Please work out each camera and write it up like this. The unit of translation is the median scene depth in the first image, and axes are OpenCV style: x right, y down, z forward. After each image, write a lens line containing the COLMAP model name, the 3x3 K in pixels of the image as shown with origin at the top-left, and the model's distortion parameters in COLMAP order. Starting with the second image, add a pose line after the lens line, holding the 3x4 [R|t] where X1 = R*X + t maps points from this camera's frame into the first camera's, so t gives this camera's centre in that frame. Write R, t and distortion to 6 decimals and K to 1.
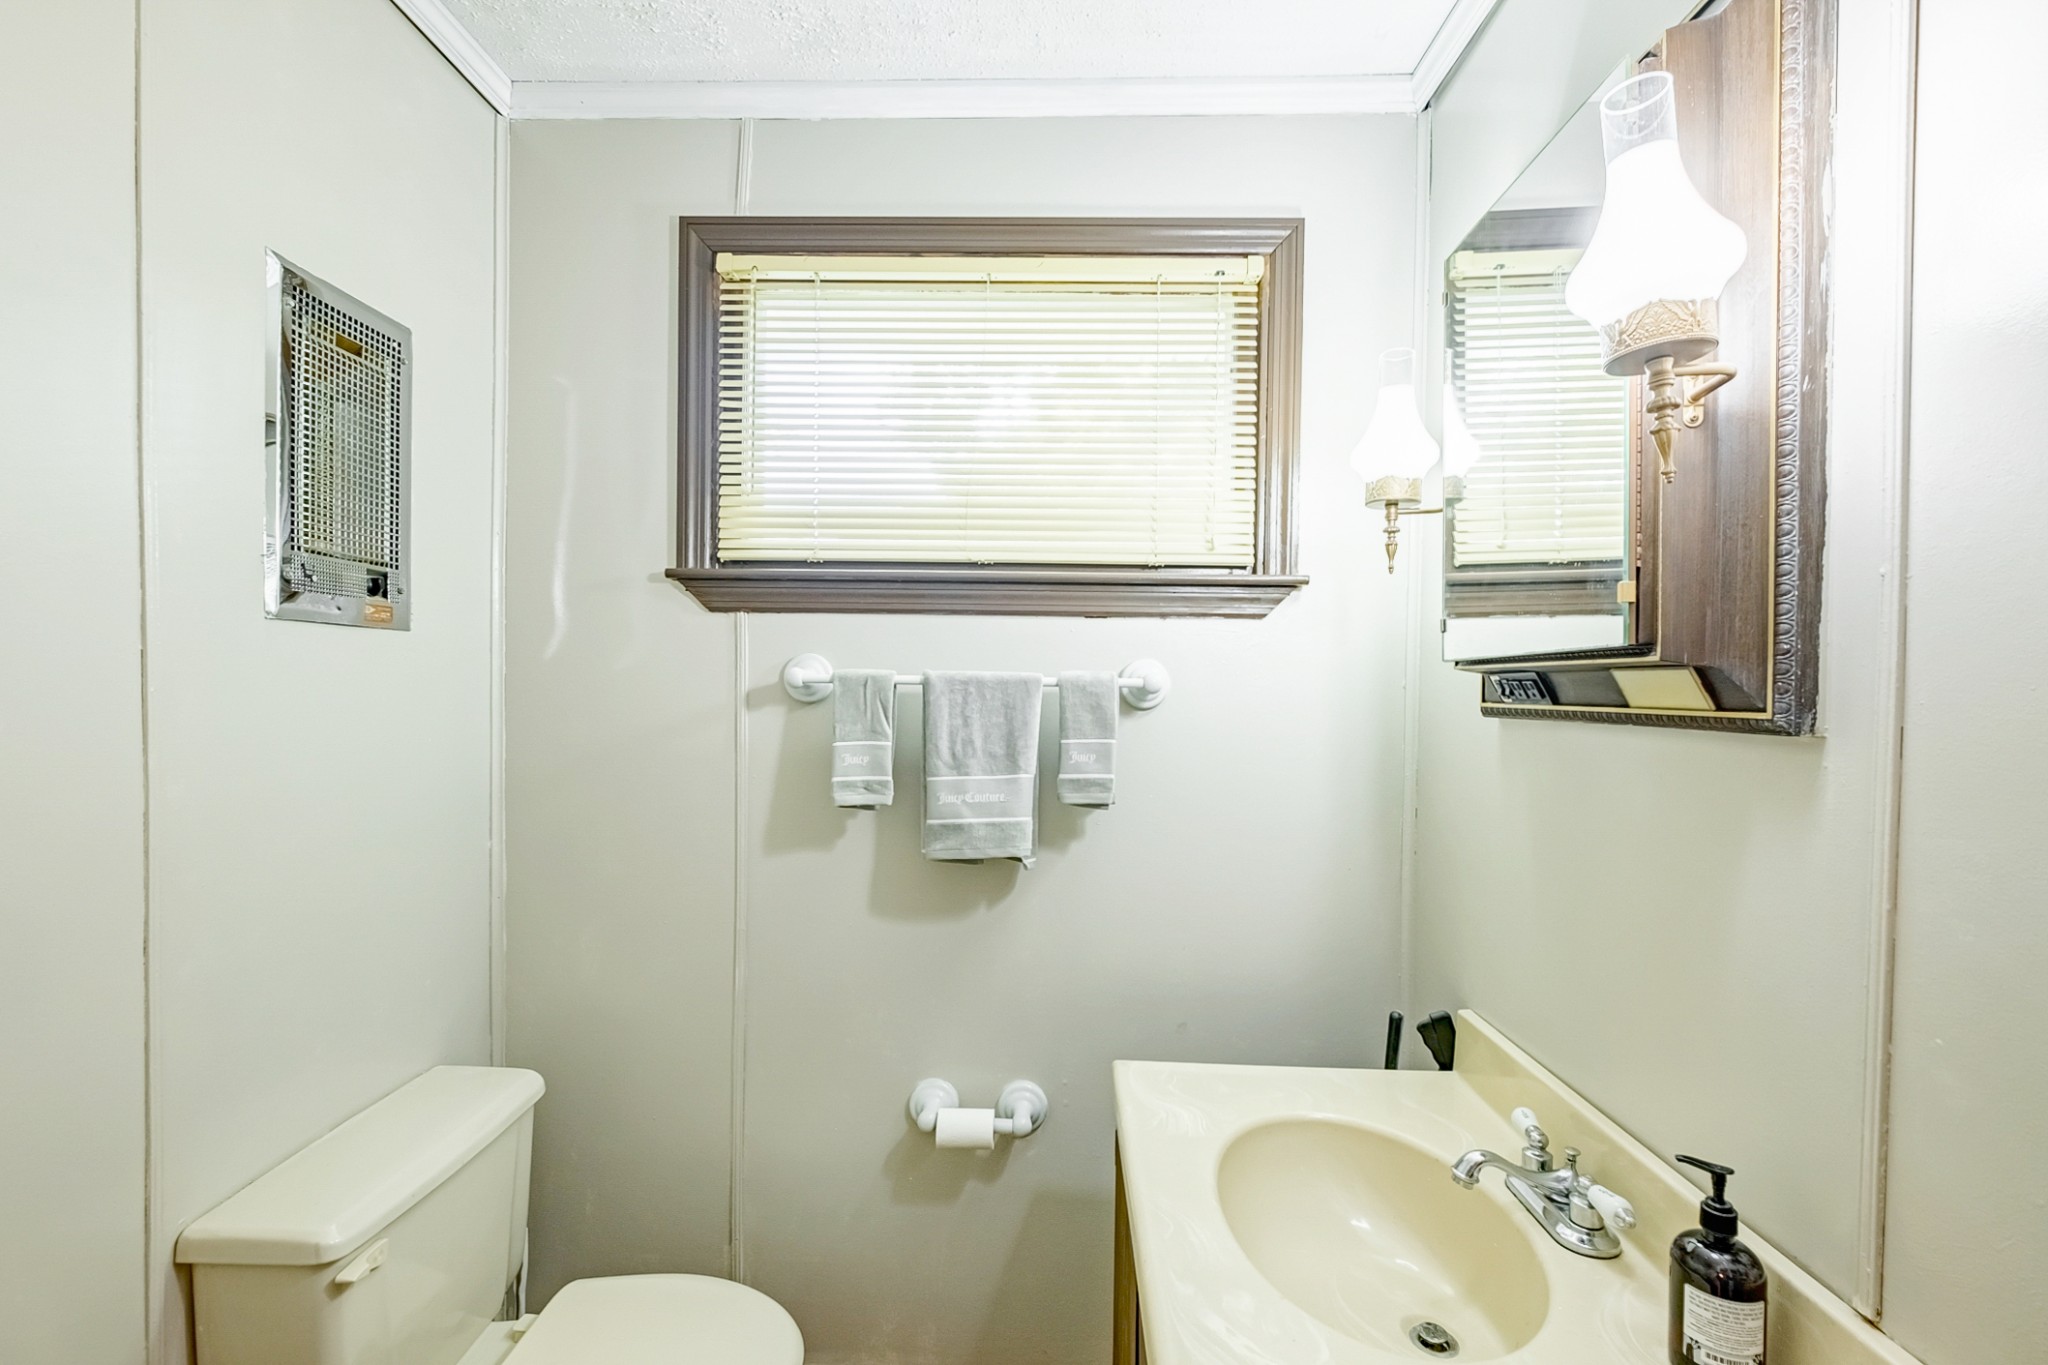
lens RADIAL K [[844.5, 0, 1026.9], [0, 844.5, 700.8], [0, 0, 1]] dist [-0.008162, -0.000651]
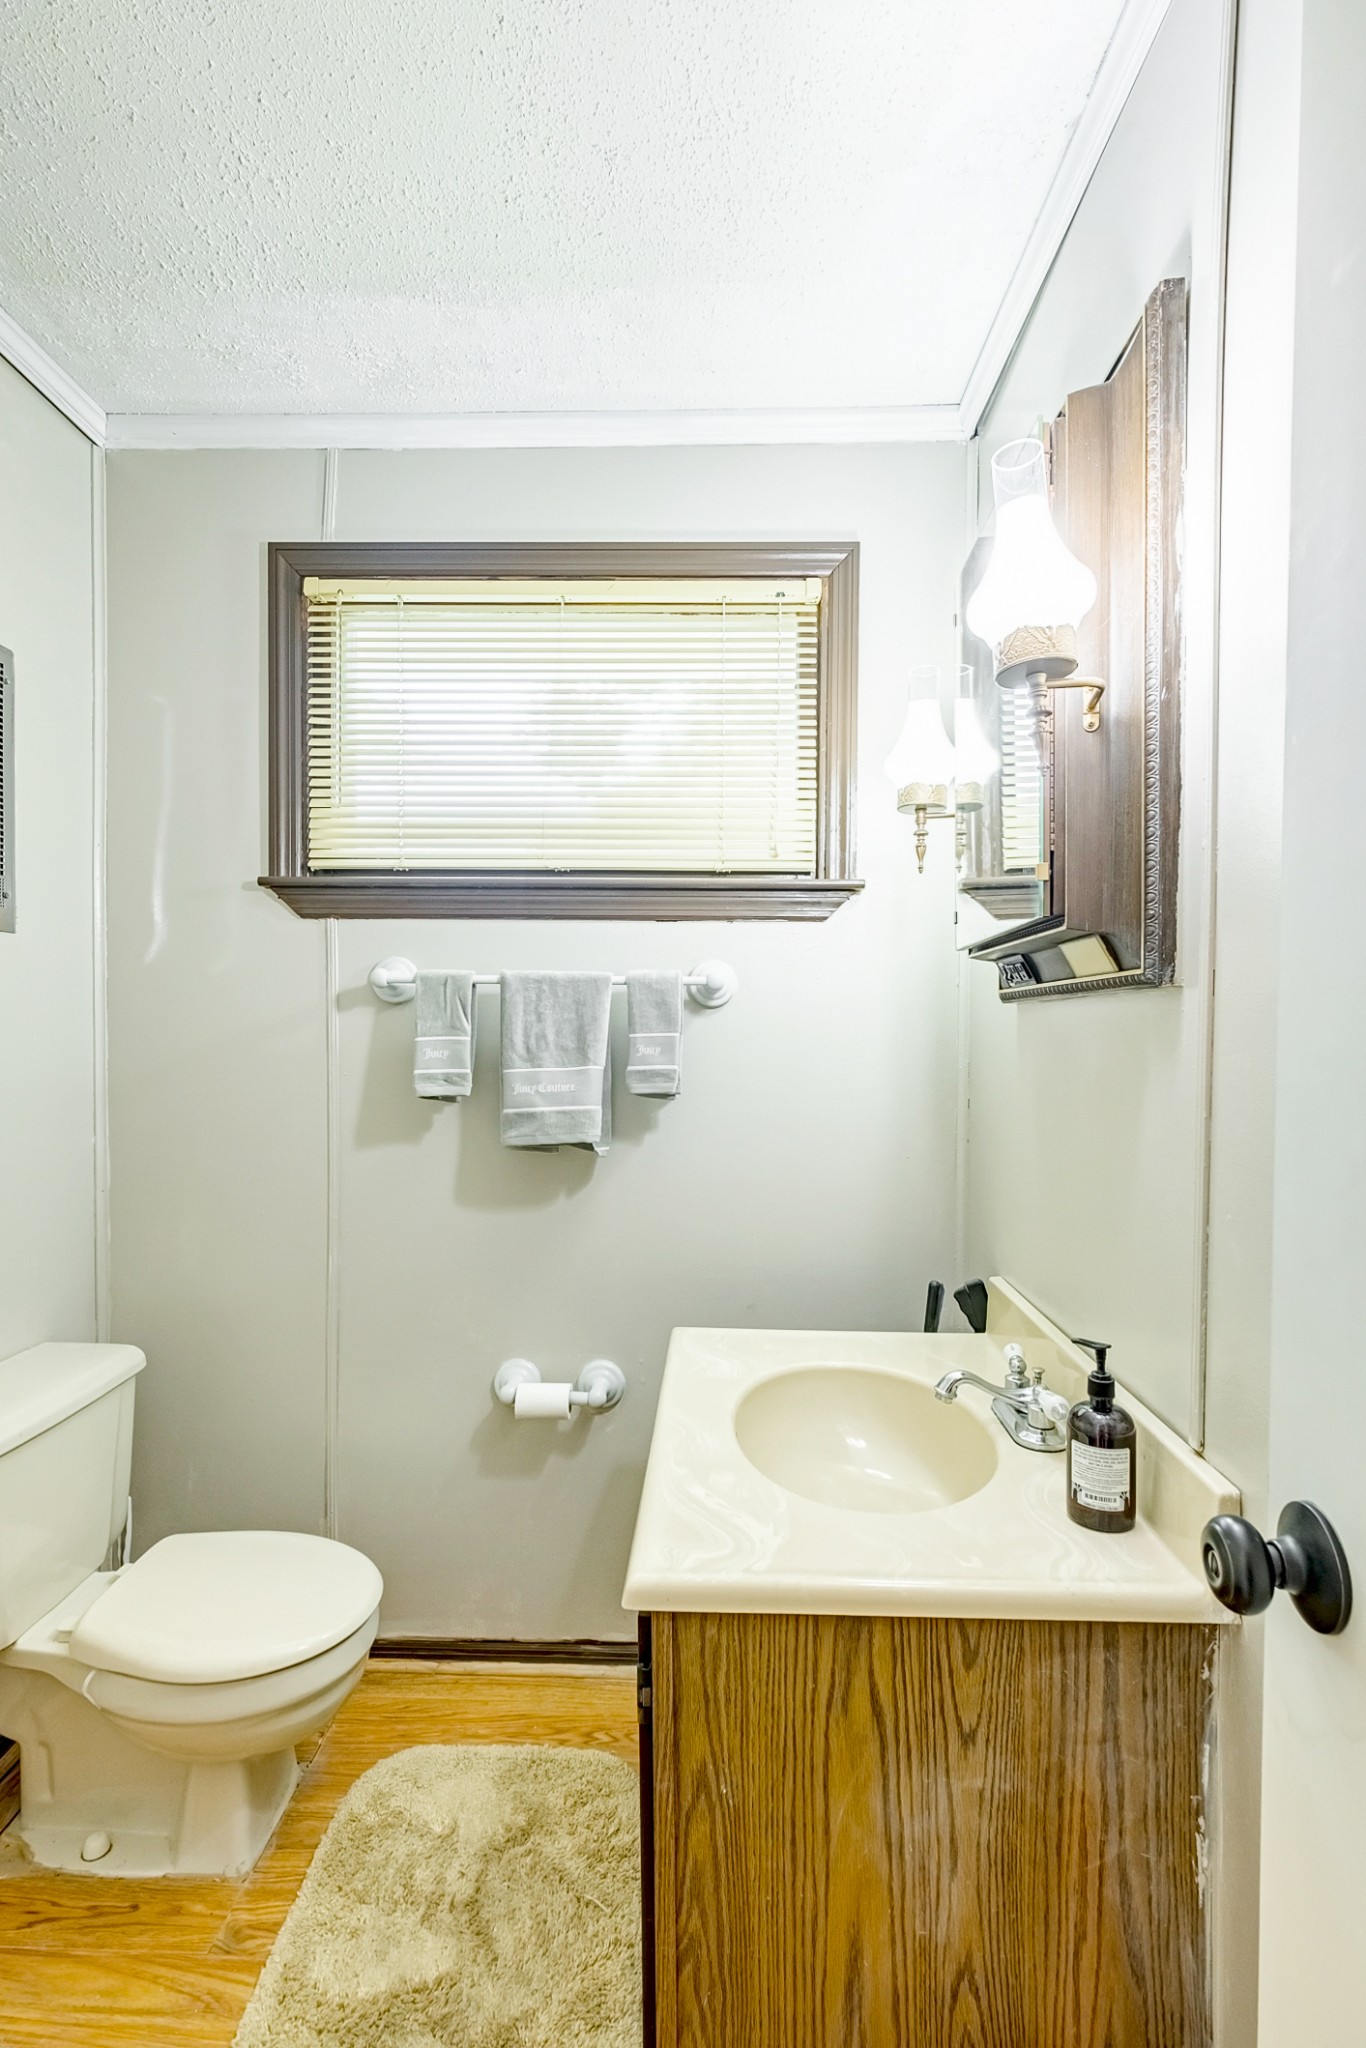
lens RADIAL K [[906.6, 0, 692.4], [0, 906.6, 1047.8], [0, 0, 1]] dist [-0.006556, 0.000708]
pose [[0.999963, -0.006726, 0.005376, 0.113783], [0.006700, 0.999965, 0.004926, 0.058215], [-0.005409, -0.004890, 0.999973, -0.146164]]
